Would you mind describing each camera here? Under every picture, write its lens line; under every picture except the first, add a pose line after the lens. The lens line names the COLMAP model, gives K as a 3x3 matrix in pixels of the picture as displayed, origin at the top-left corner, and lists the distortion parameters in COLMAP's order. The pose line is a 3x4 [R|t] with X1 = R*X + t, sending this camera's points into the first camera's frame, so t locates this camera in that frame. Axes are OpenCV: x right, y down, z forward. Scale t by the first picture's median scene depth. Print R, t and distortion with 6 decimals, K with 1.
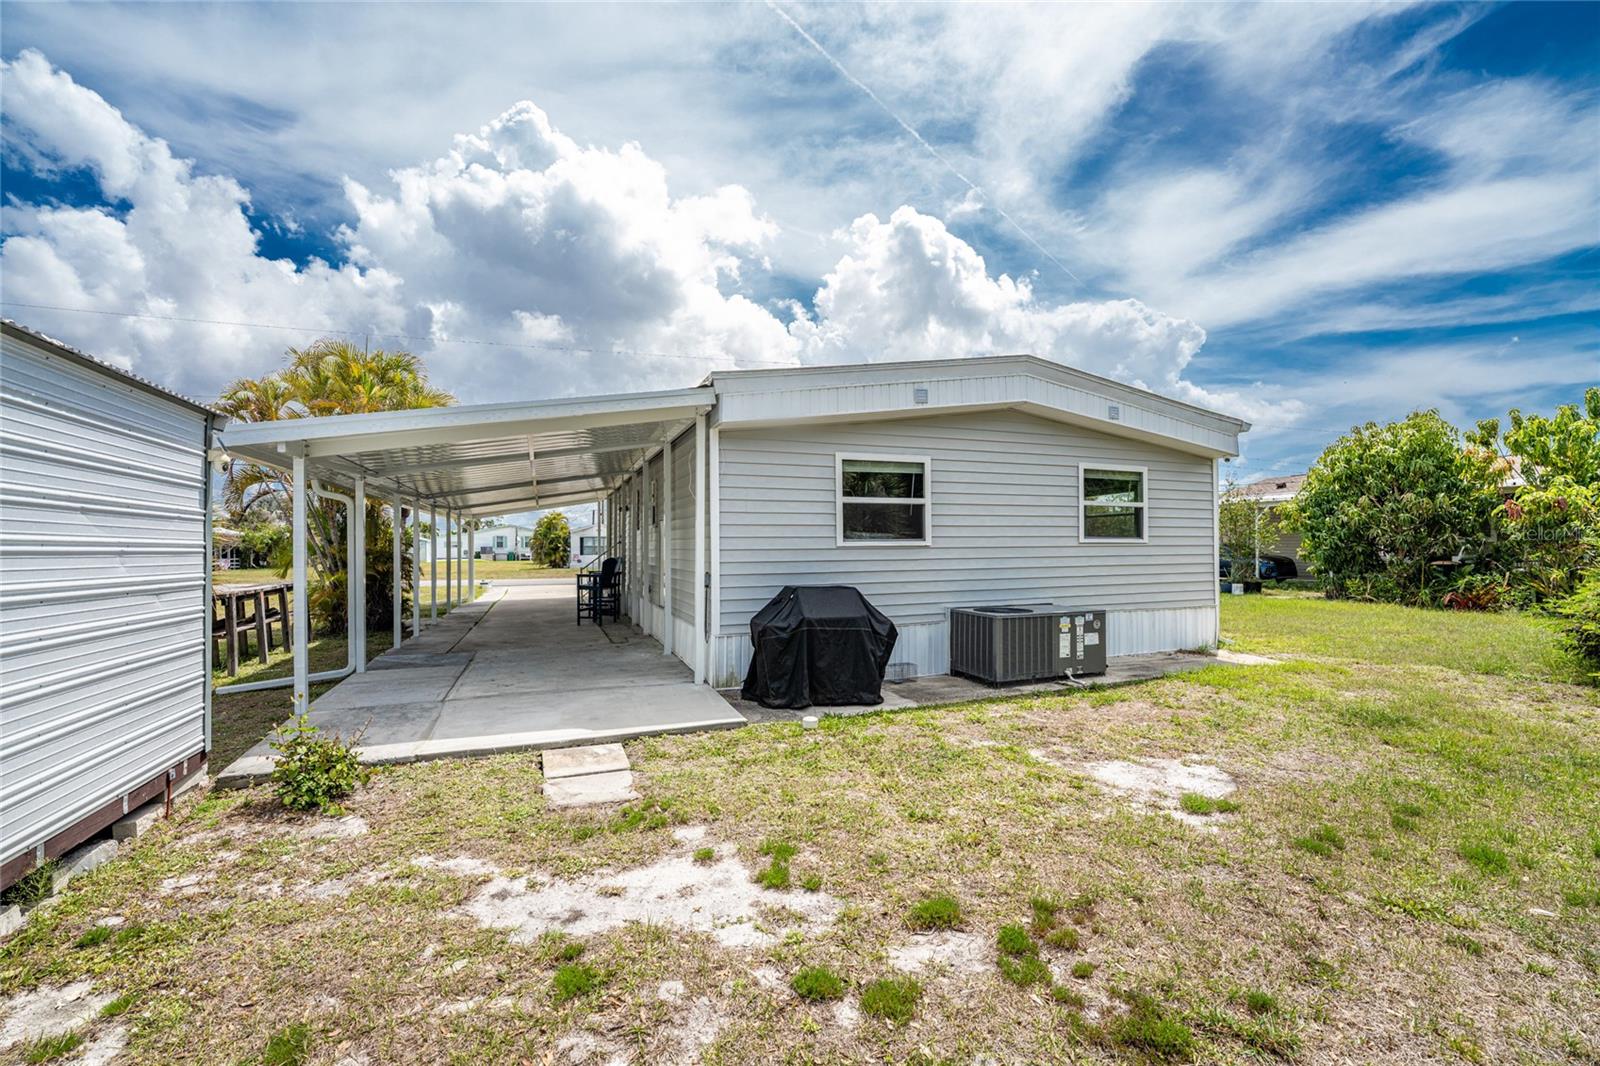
lens RADIAL K [[648.7, 0, 800.0], [0, 648.7, 533.0], [0, 0, 1]] dist [-0.011686, 0.000009]
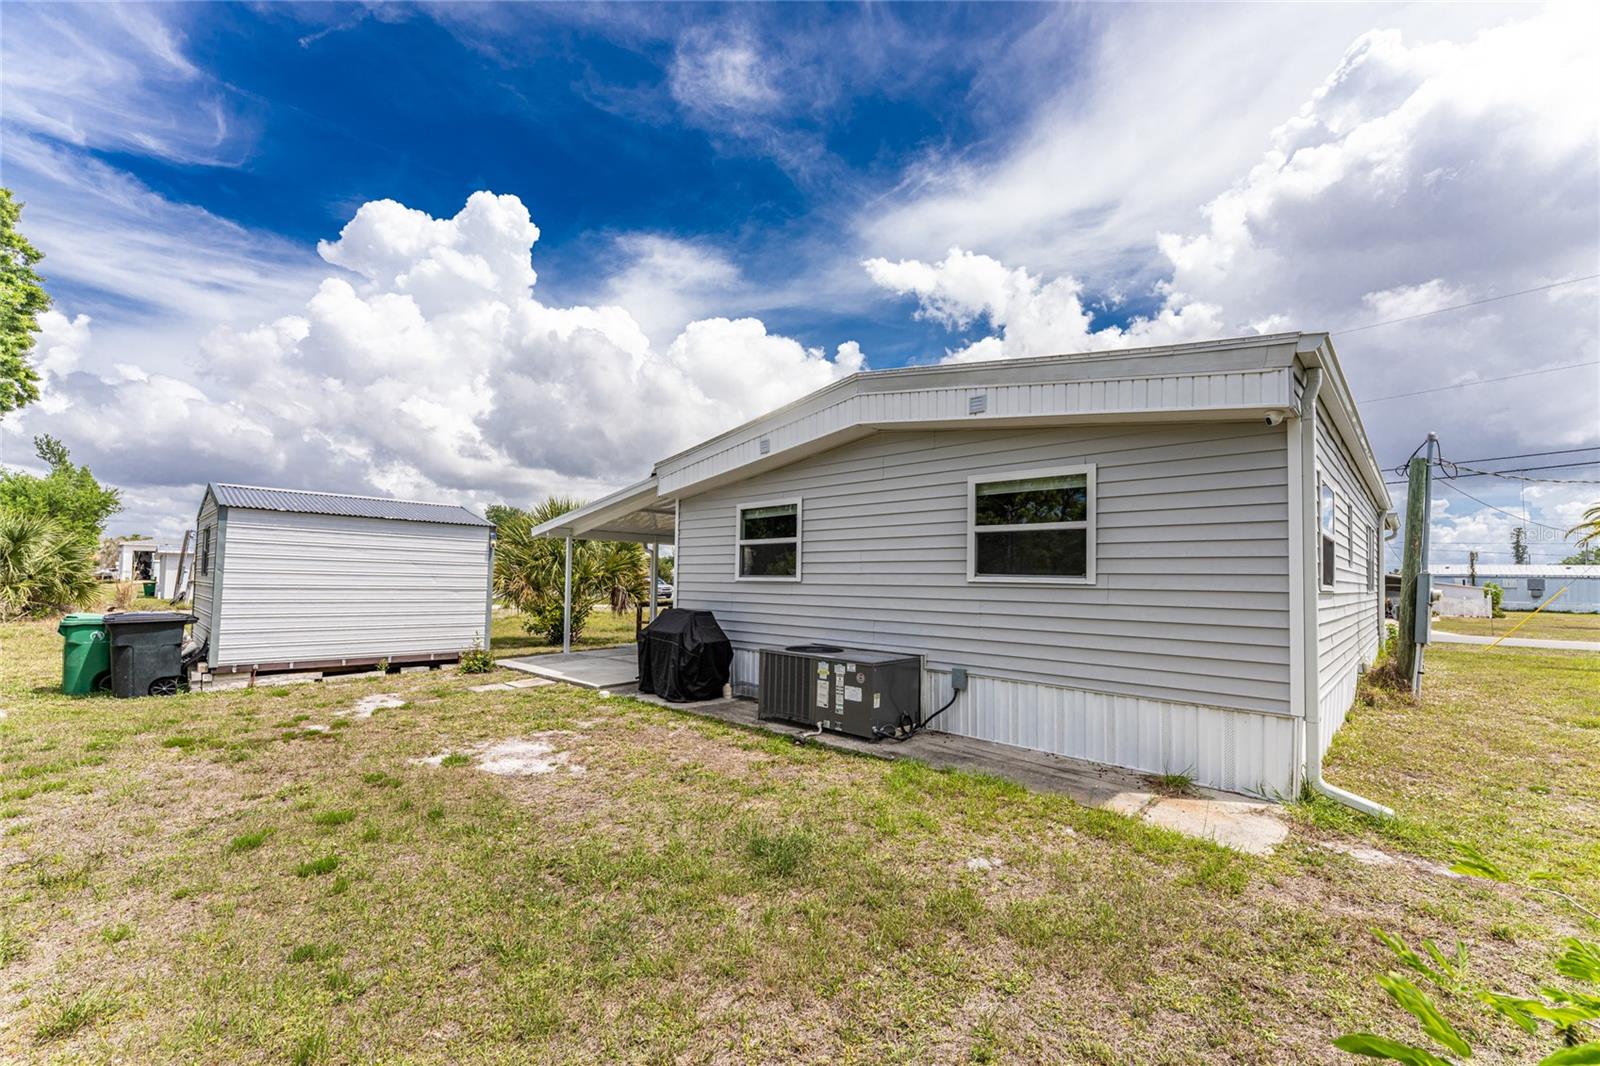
lens RADIAL K [[654.2, 0, 792.5], [0, 654.2, 536.7], [0, 0, 1]] dist [0.001637, 0.000340]
pose [[0.416724, -0.046485, -0.907844, 1.205819], [0.004023, 0.998776, -0.049295, -0.000466], [0.909024, 0.016890, 0.416401, 0.565001]]
